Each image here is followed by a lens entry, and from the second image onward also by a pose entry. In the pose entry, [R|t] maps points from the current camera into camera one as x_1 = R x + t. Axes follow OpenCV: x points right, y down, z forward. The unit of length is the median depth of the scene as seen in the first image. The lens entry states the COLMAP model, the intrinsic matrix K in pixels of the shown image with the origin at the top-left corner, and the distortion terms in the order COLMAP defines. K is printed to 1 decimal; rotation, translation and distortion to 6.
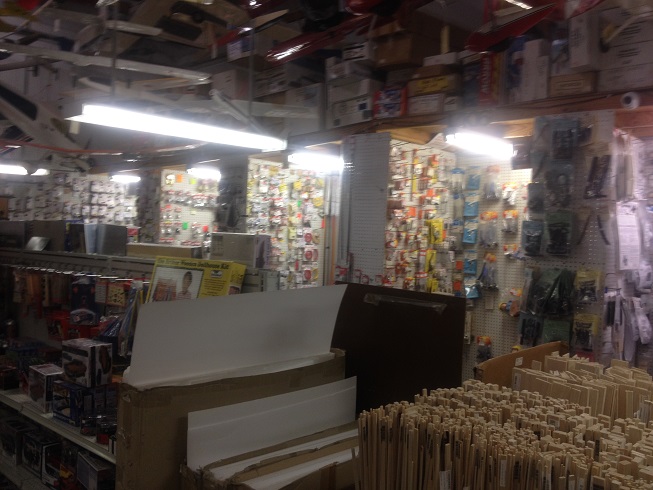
lens RADIAL K [[652.4, 0, 322.5], [0, 652.4, 228.6], [0, 0, 1]] dist [0.135533, -0.259921]
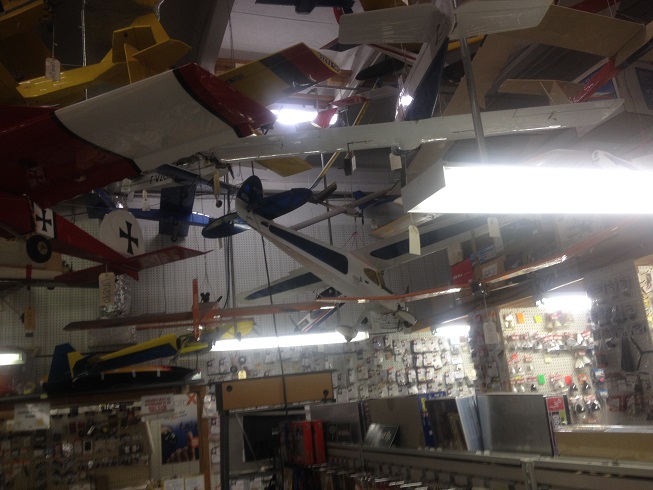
lens RADIAL K [[609.4, 0, 329.2], [0, 609.4, 242.3], [0, 0, 1]] dist [0.121705, -0.257511]
pose [[0.895981, -0.221240, -0.385061, -0.105671], [0.129530, 0.959562, -0.249927, -0.008626], [0.424783, 0.174053, 0.888406, 0.213726]]
